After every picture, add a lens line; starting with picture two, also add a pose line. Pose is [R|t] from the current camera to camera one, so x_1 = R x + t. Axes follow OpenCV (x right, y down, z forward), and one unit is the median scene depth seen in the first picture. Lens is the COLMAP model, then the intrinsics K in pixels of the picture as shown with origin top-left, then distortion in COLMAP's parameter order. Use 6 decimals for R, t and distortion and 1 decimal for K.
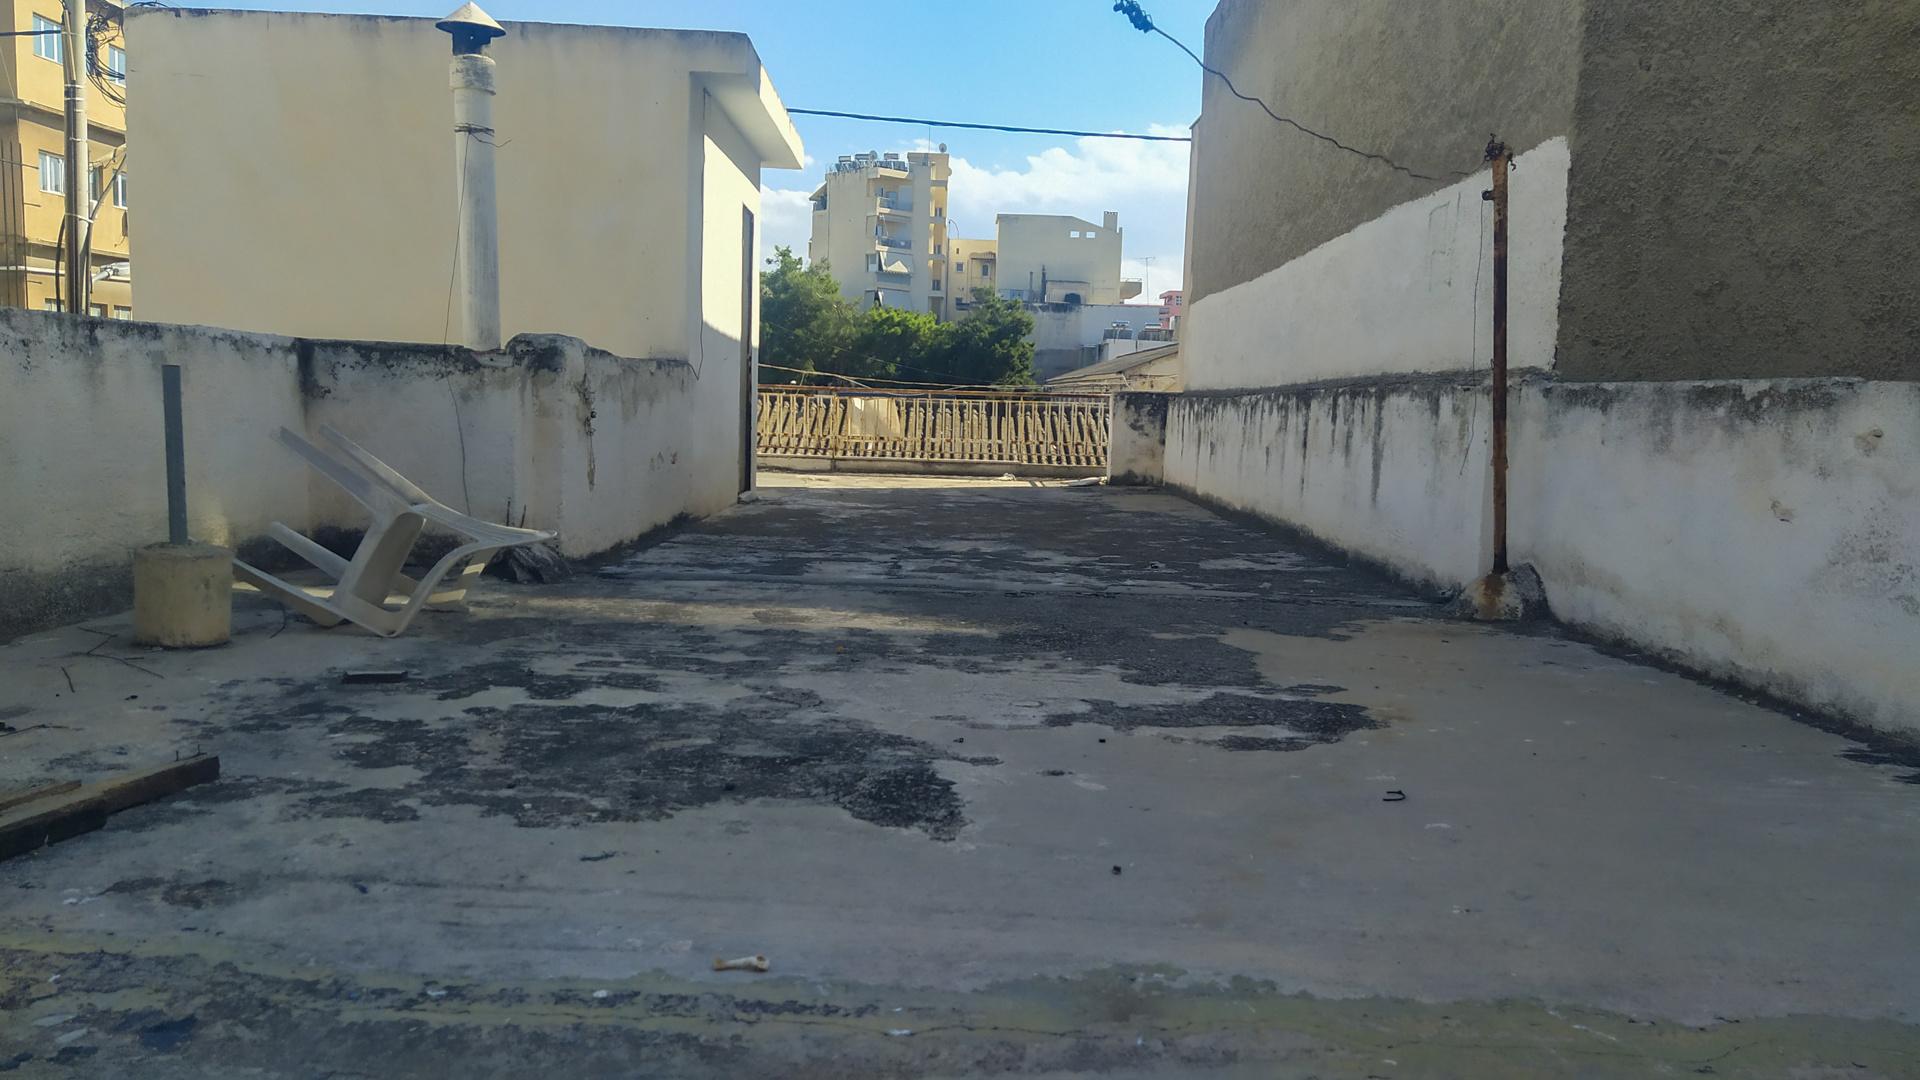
lens RADIAL K [[1384.4, 0, 965.3], [0, 1384.4, 530.2], [0, 0, 1]] dist [0.090340, -0.127098]
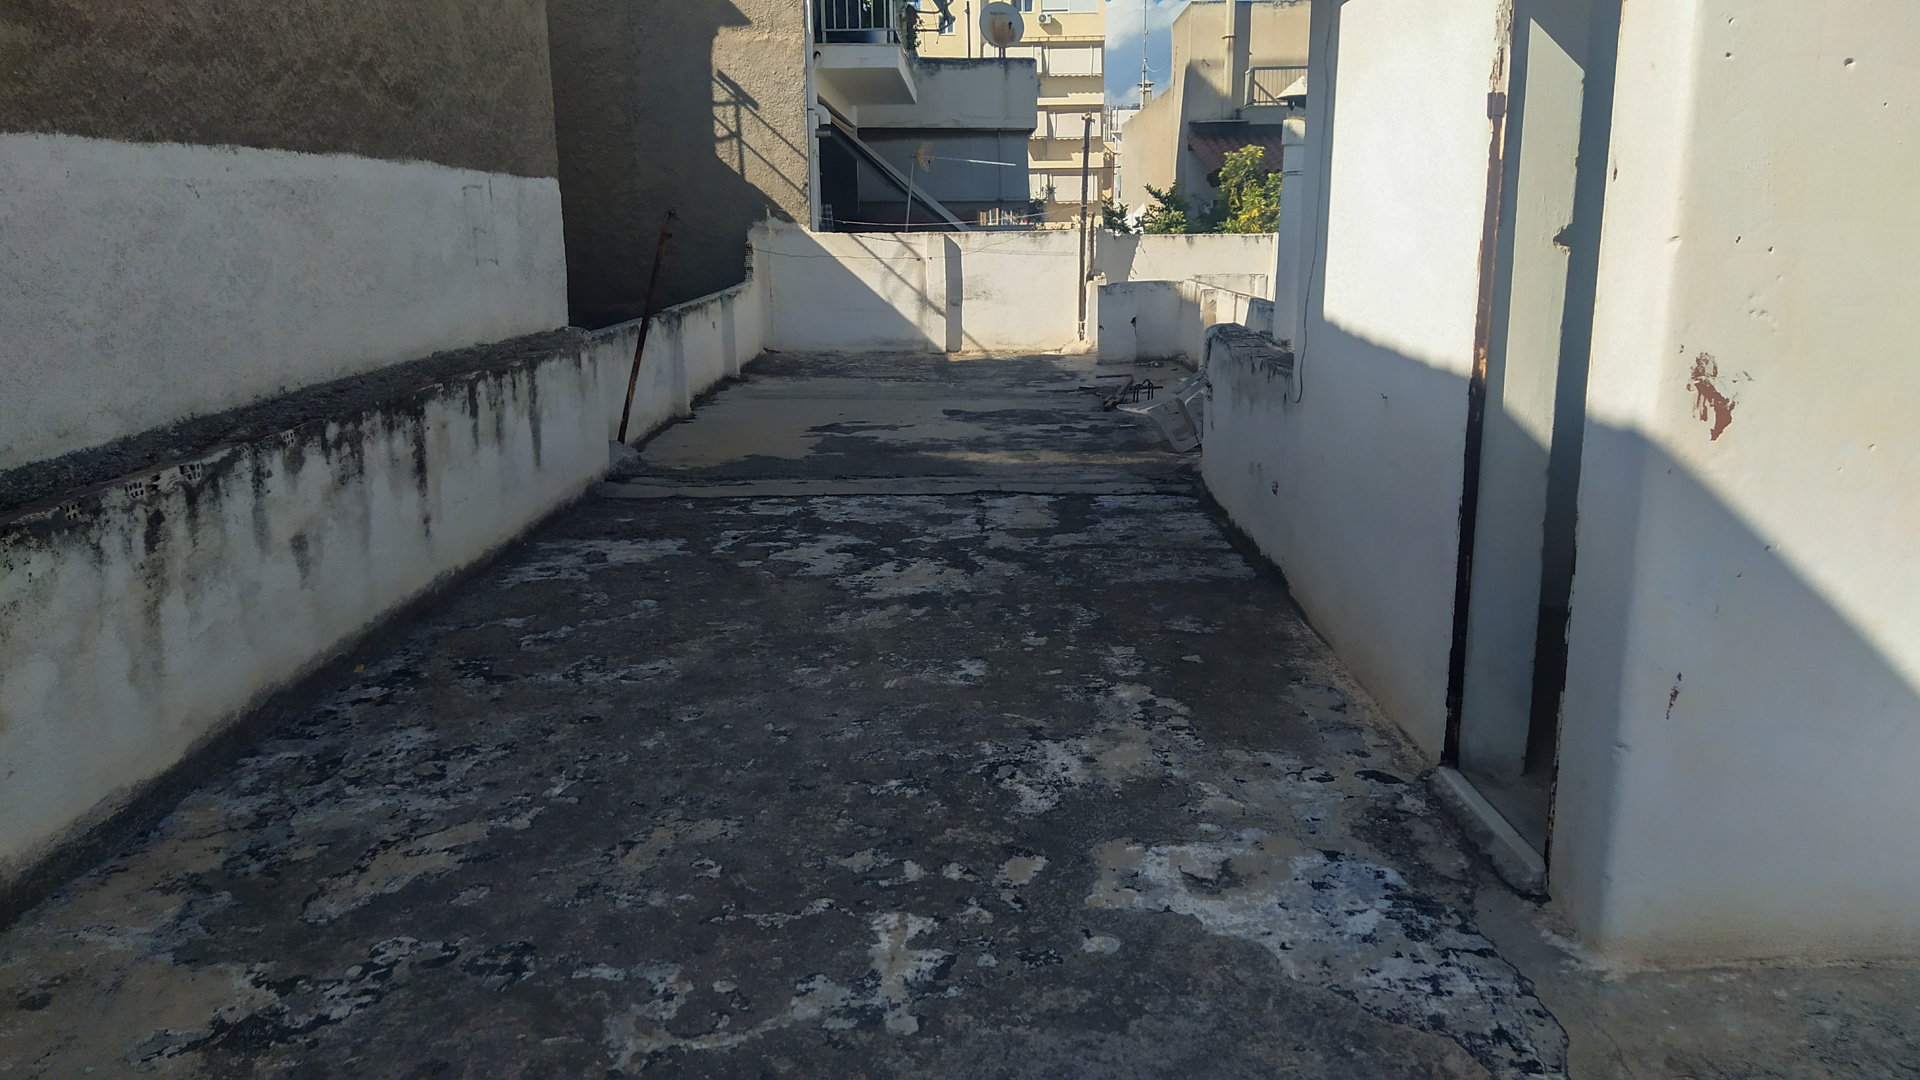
lens RADIAL K [[1384.4, 0, 965.3], [0, 1384.4, 530.2], [0, 0, 1]] dist [0.090340, -0.127098]
pose [[-0.999688, -0.024915, 0.001925, -0.036693], [-0.023150, 0.952378, 0.304040, -0.292139], [-0.009409, 0.303900, -0.952657, 1.938605]]
